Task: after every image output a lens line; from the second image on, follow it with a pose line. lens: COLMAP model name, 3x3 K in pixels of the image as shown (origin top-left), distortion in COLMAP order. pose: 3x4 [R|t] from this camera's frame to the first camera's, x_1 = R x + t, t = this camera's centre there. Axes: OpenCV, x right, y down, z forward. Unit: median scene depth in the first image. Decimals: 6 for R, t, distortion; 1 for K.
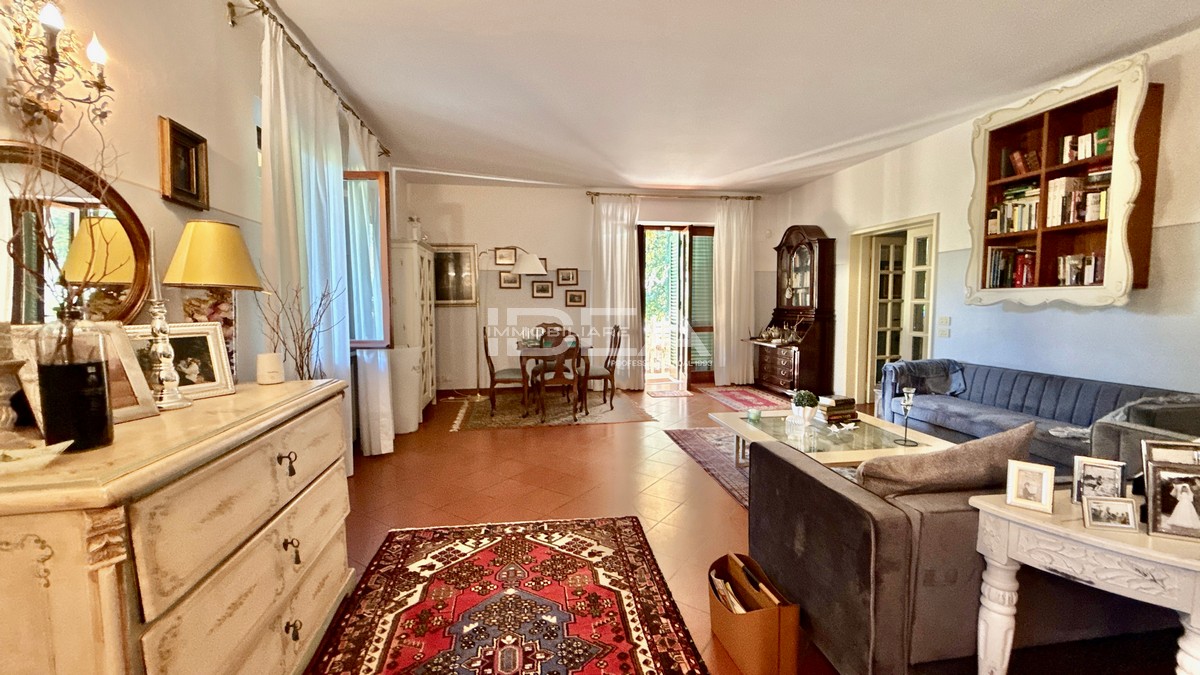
lens RADIAL K [[475.5, 0, 600.0], [0, 475.5, 337.5], [0, 0, 1]] dist [-0.003392, 0.000574]
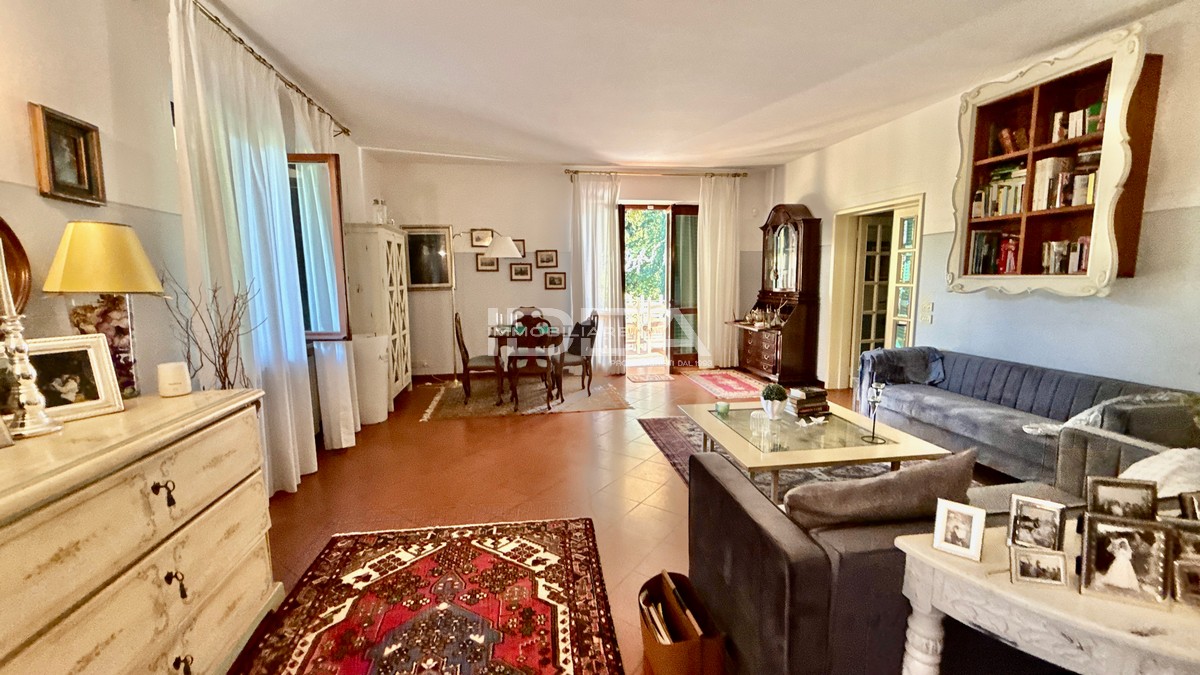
lens RADIAL K [[475.5, 0, 600.0], [0, 475.5, 337.5], [0, 0, 1]] dist [-0.003392, 0.000574]
pose [[0.999988, -0.004650, -0.001216, 0.084934], [0.004707, 0.998590, 0.052881, -0.036660], [0.000969, -0.052886, 0.998600, 0.044883]]
